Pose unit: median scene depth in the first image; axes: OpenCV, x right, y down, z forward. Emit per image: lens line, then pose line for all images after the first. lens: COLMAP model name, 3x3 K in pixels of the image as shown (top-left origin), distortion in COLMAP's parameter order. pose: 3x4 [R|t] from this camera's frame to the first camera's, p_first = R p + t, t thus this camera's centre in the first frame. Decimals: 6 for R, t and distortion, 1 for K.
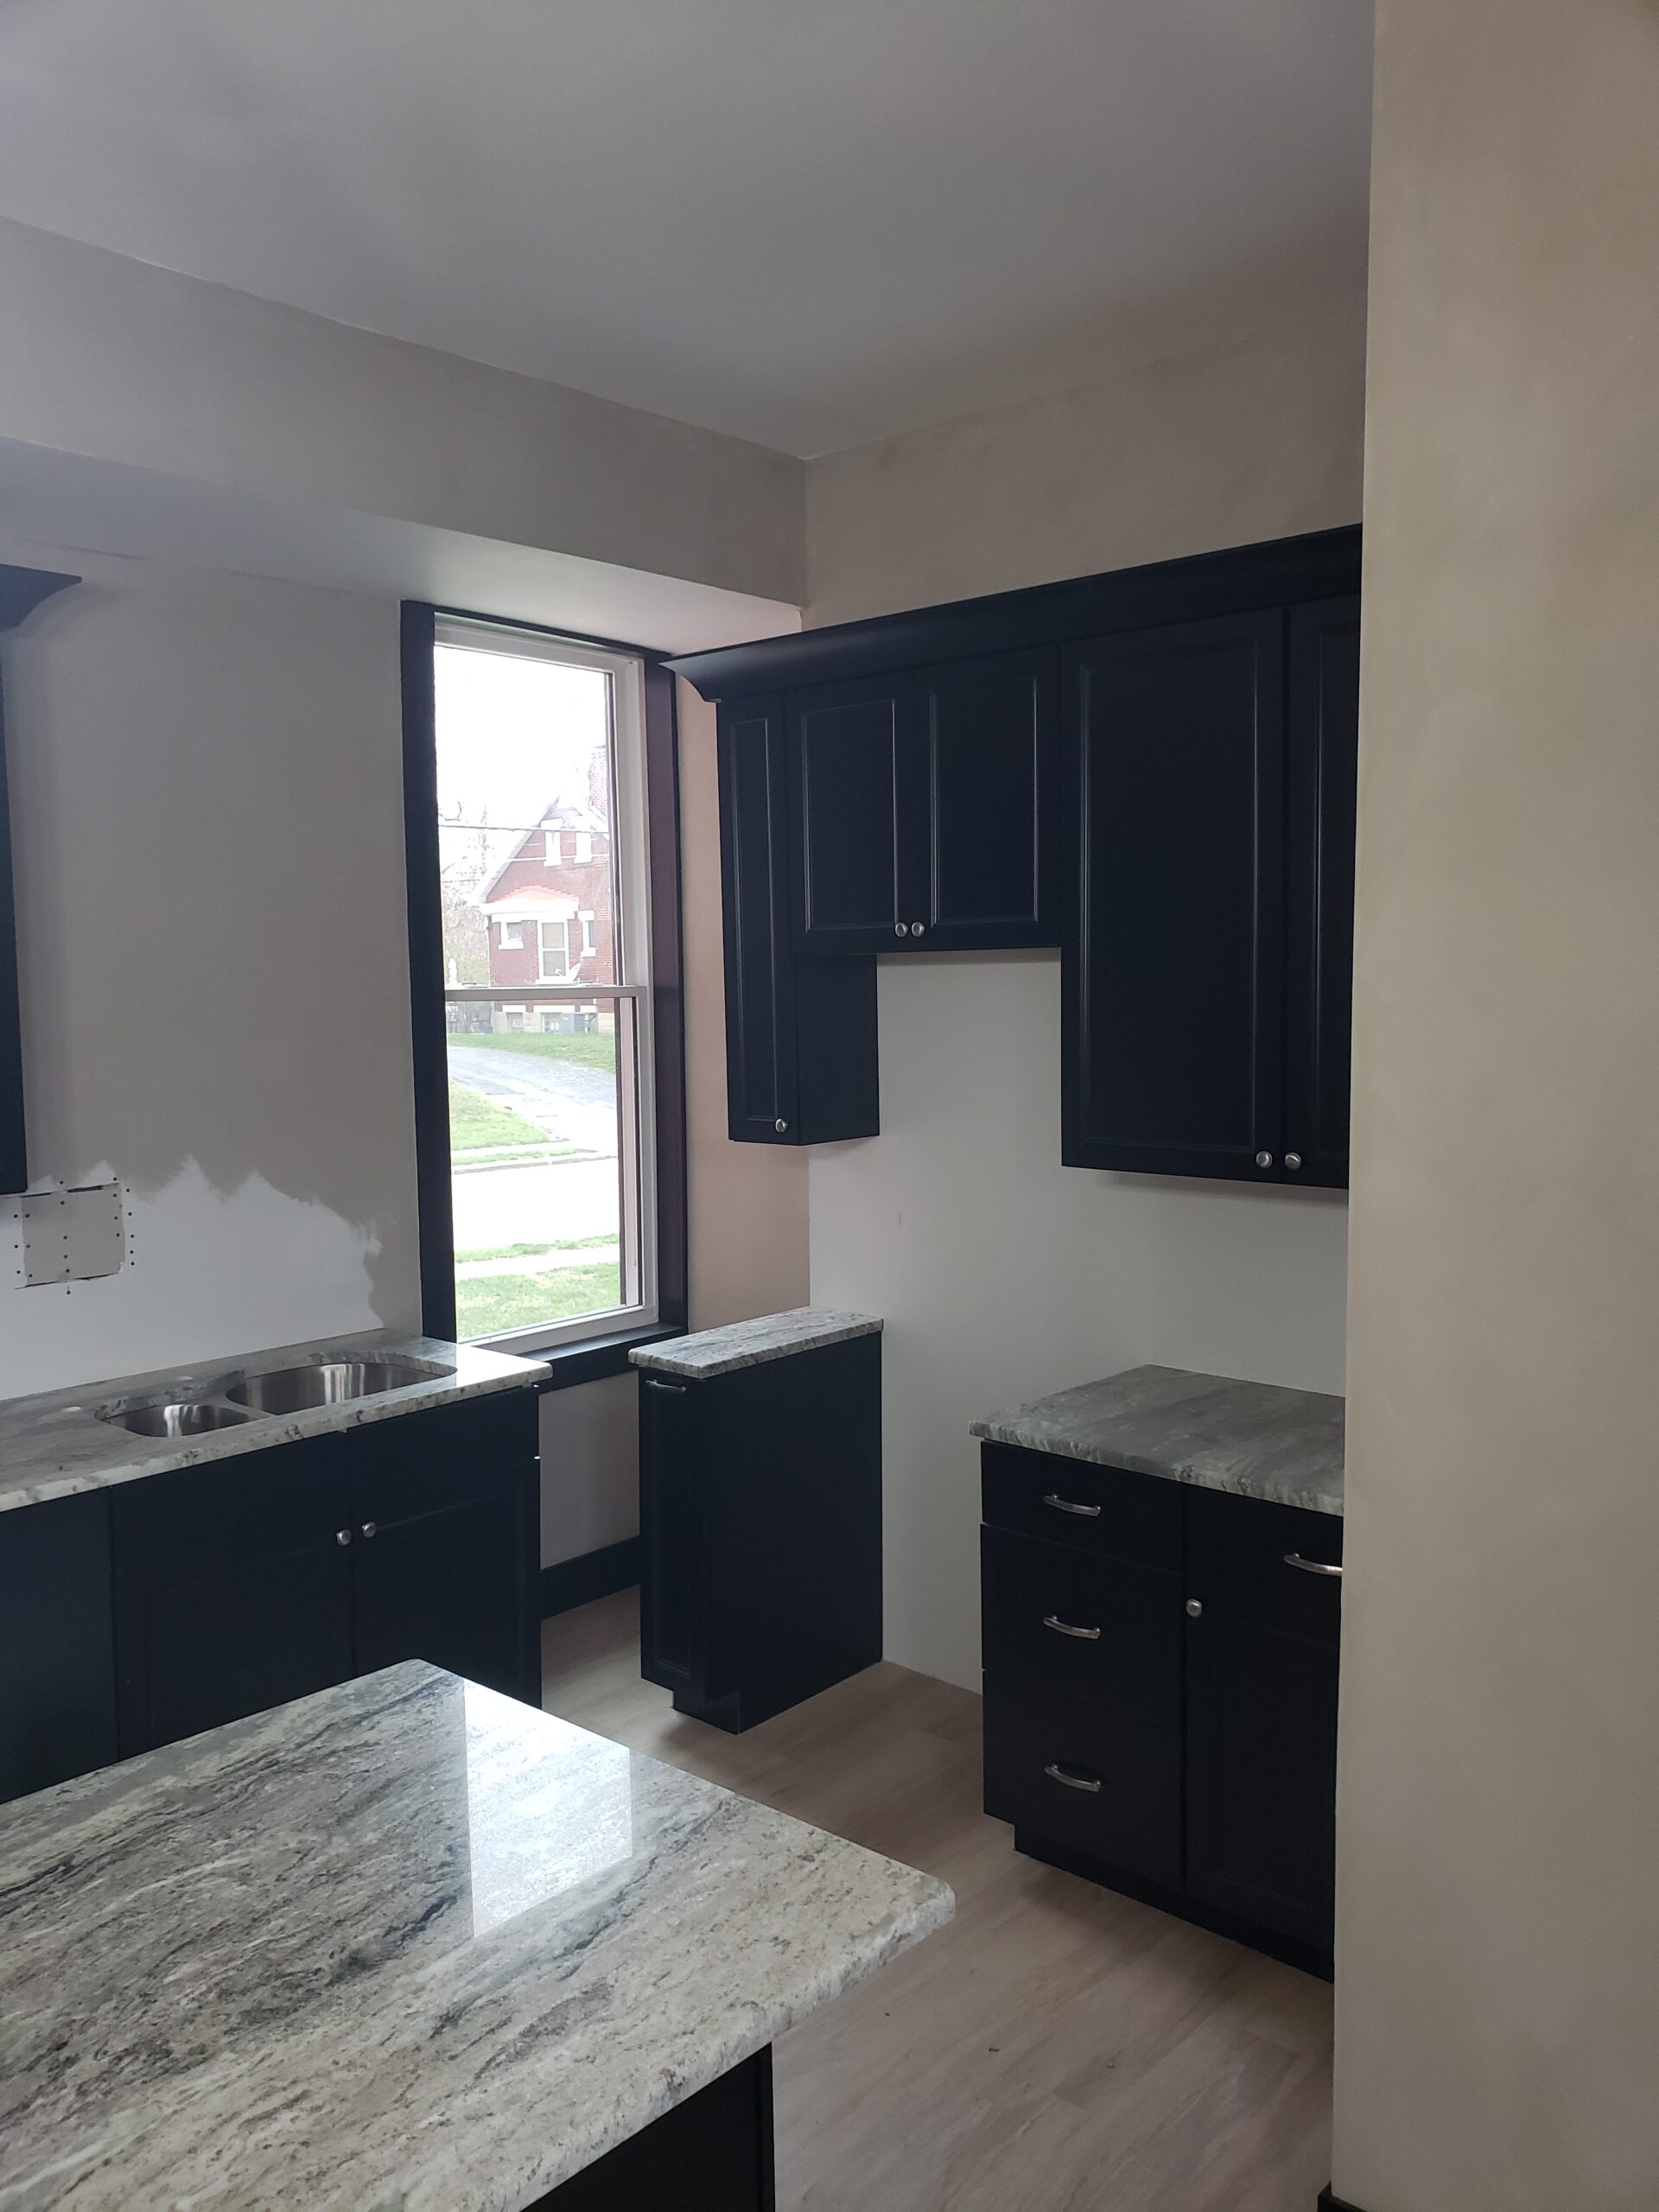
lens RADIAL K [[1702.0, 0, 834.1], [0, 1702.0, 1110.1], [0, 0, 1]] dist [0.024391, -0.007344]
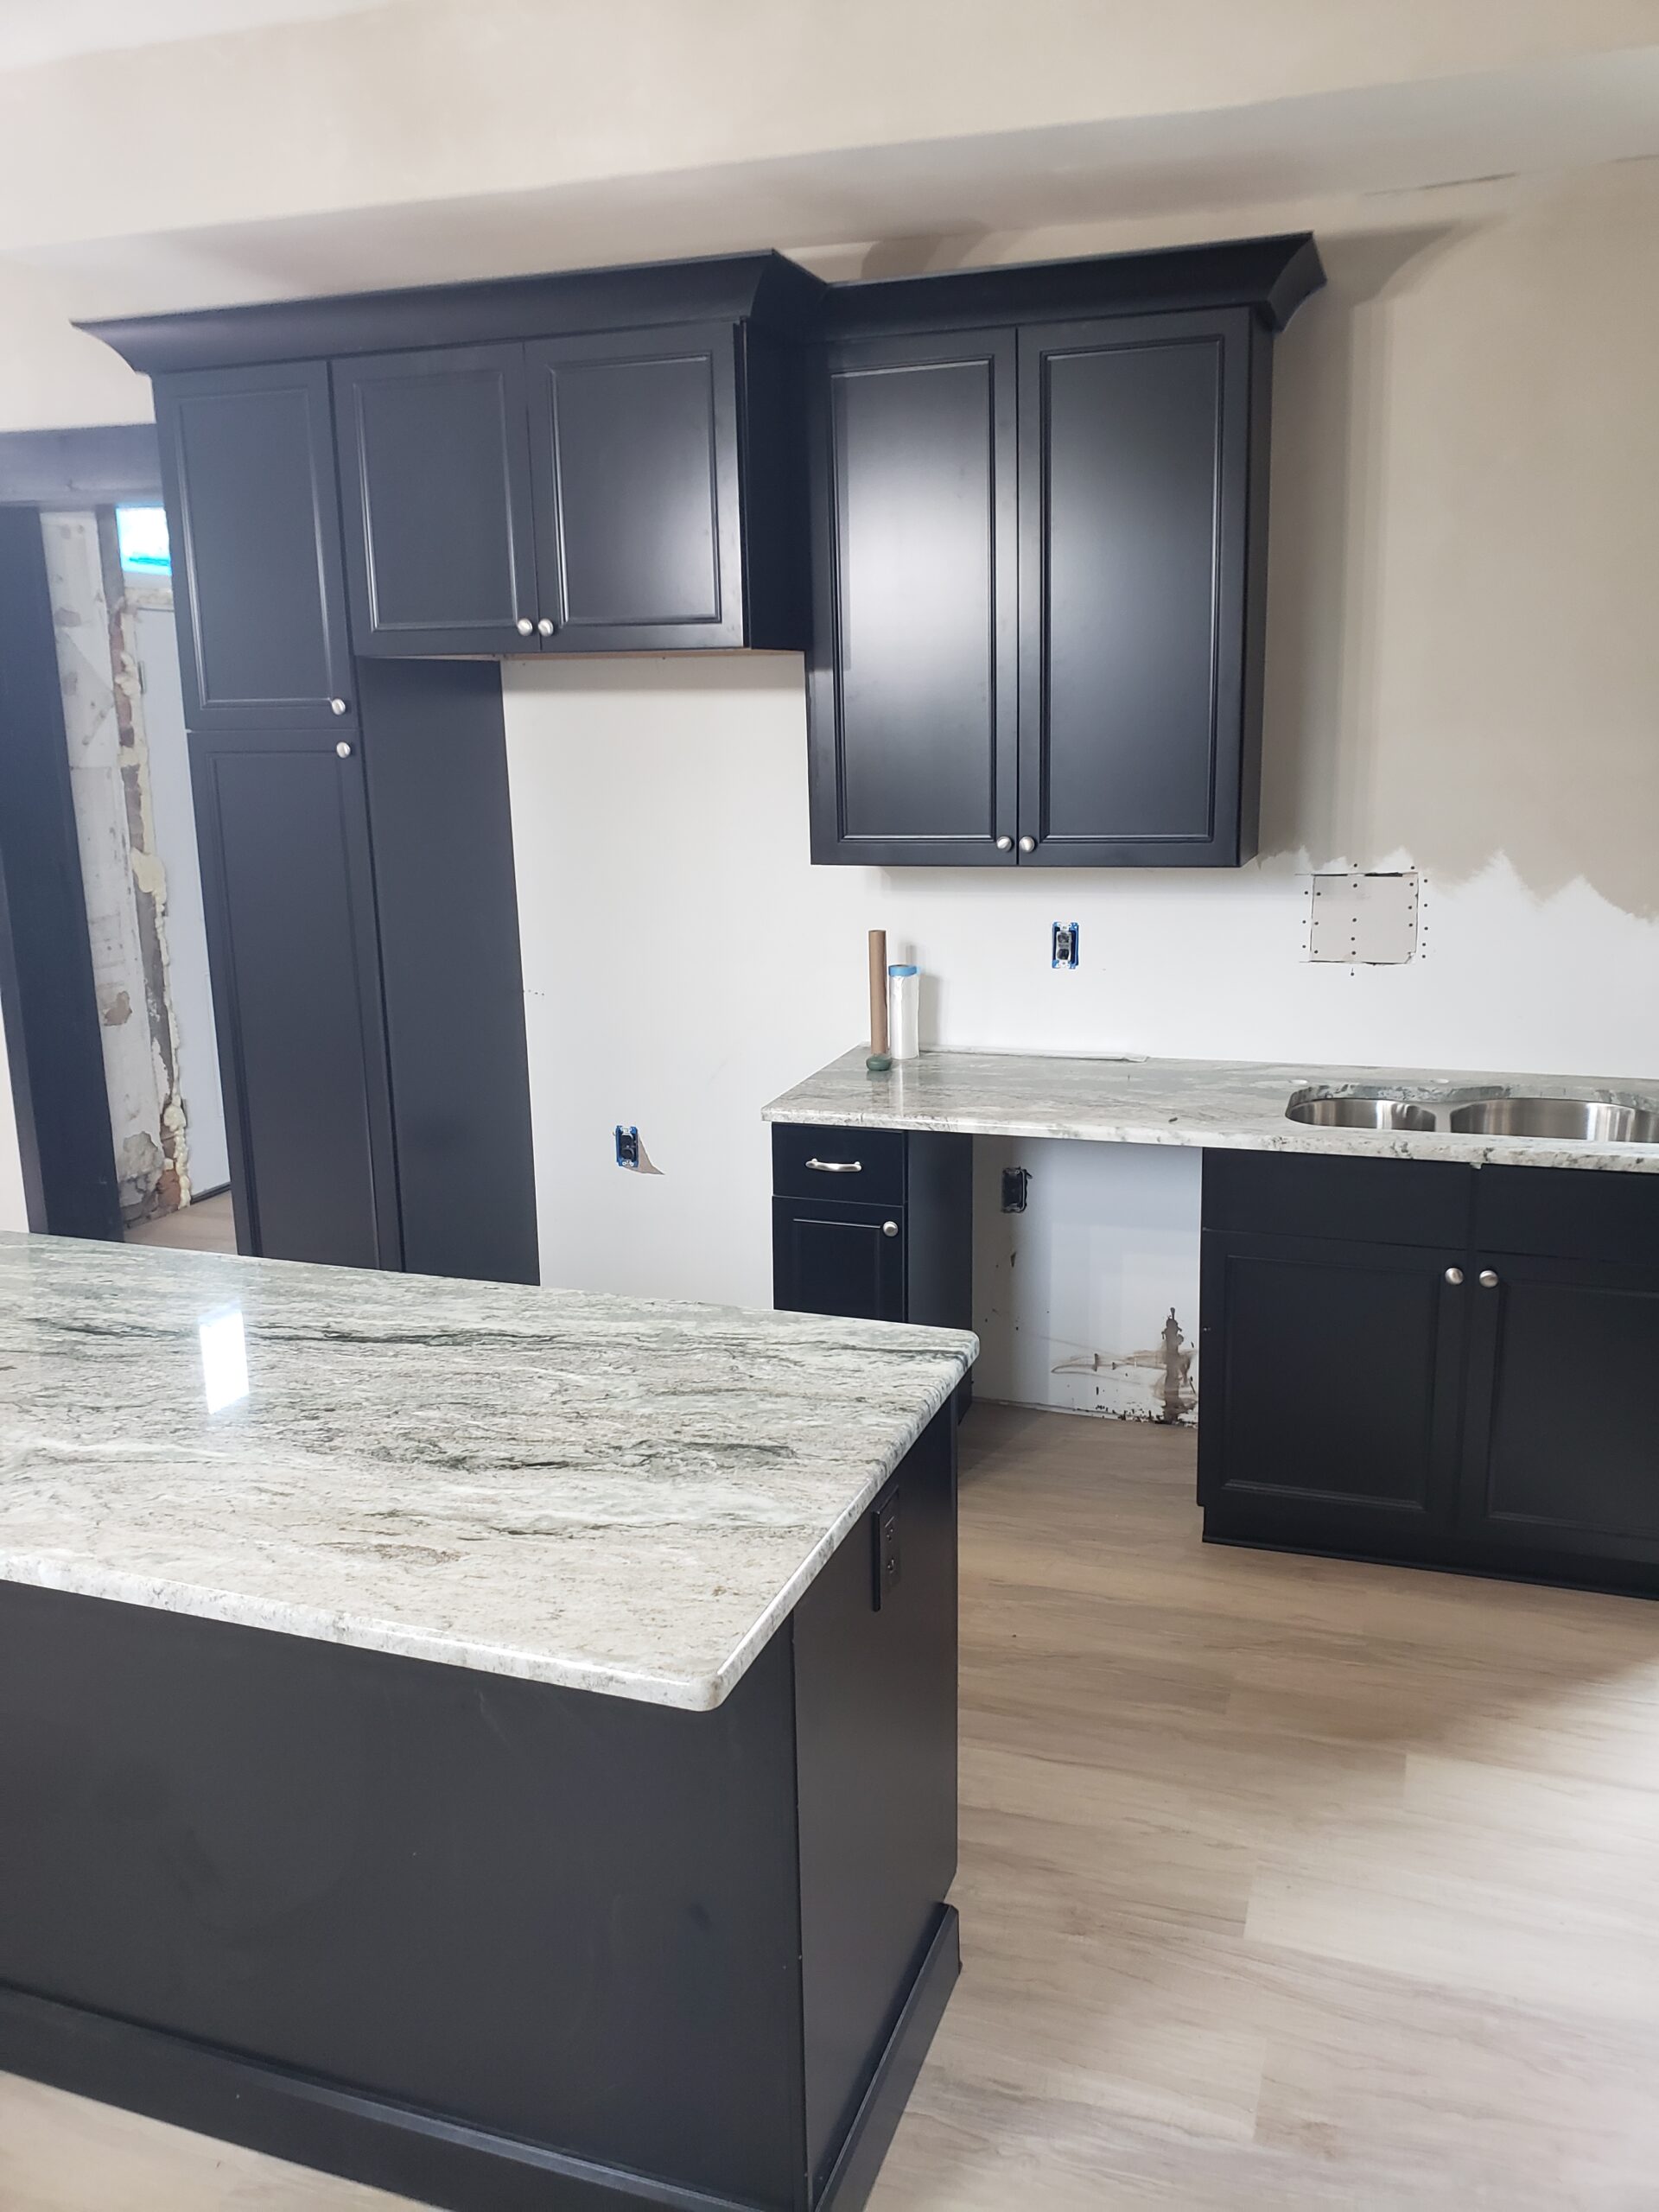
lens RADIAL K [[1716.8, 0, 858.5], [0, 1716.8, 1064.1], [0, 0, 1]] dist [0.045196, -0.006178]
pose [[0.389026, 0.189955, -0.901430, 0.437883], [-0.054478, 0.981542, 0.183325, -0.015528], [0.919614, -0.022210, 0.392194, 0.375117]]
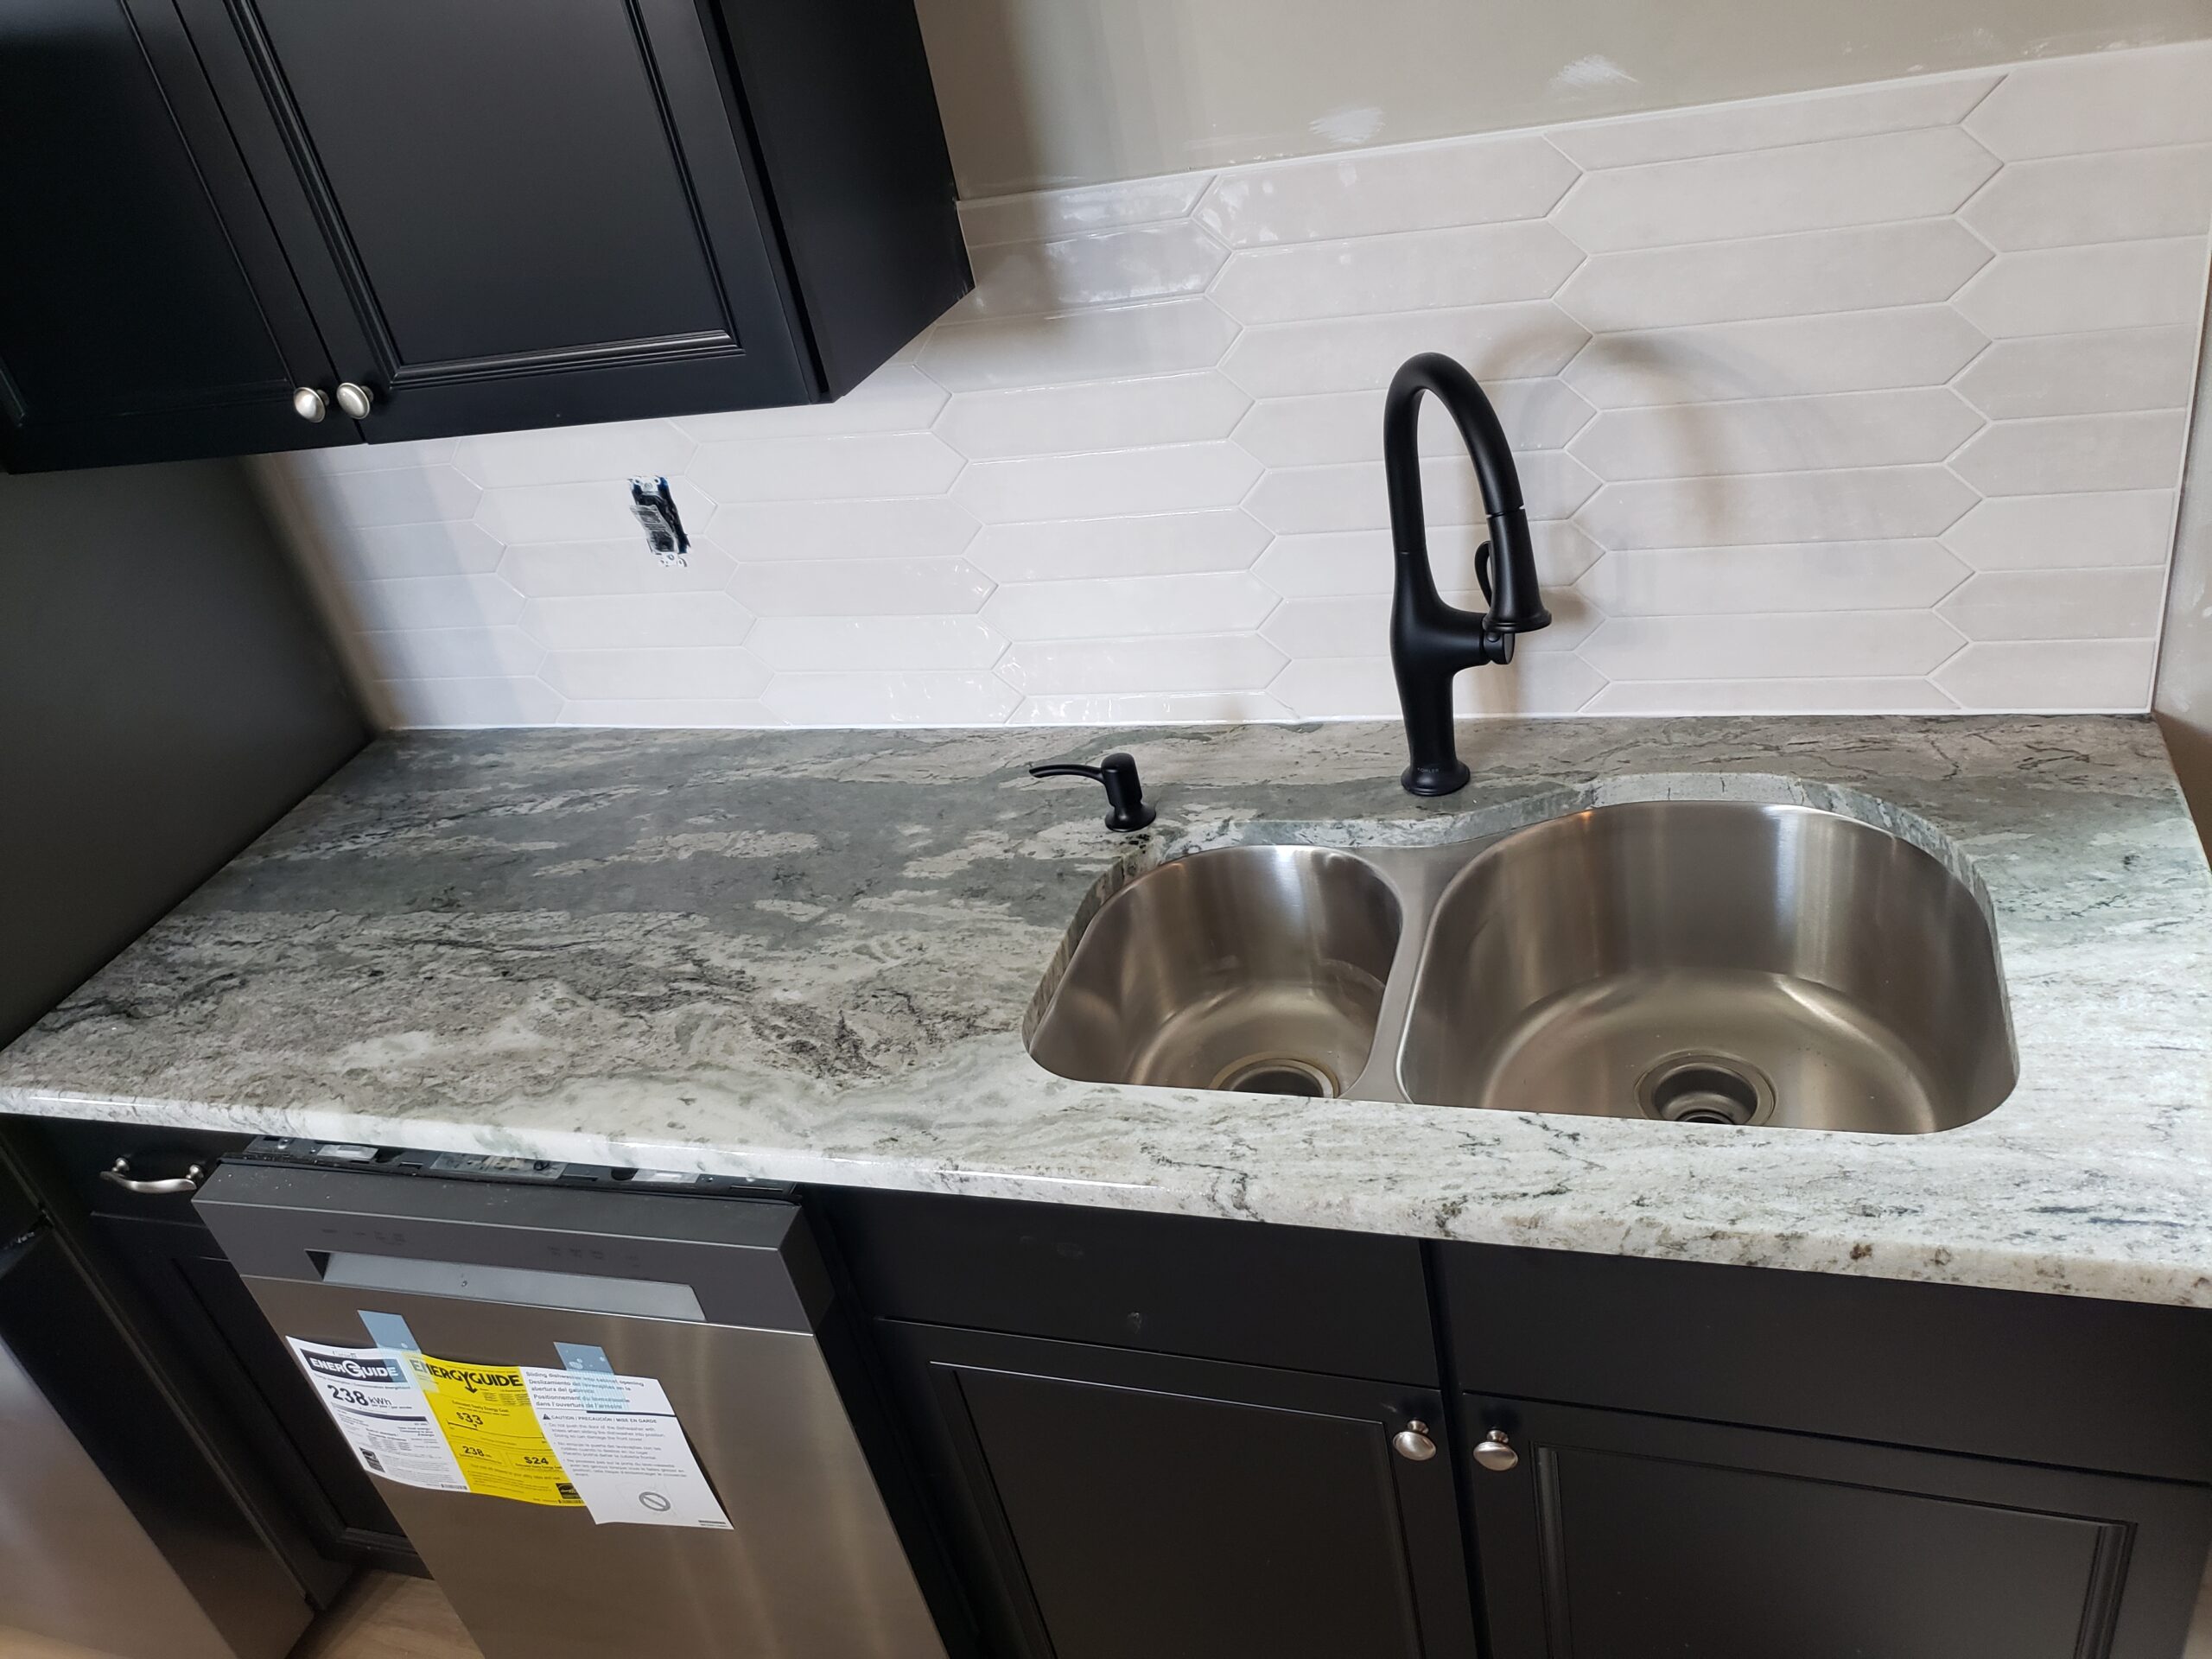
lens RADIAL K [[1702.0, 0, 1095.0], [0, 1702.0, 815.5], [0, 0, 1]] dist [0.024391, -0.007344]
pose [[0.384248, 0.416442, -0.823972, -0.072523], [0.129477, 0.859360, 0.494707, -0.061571], [0.914106, -0.296775, 0.276288, 0.951434]]
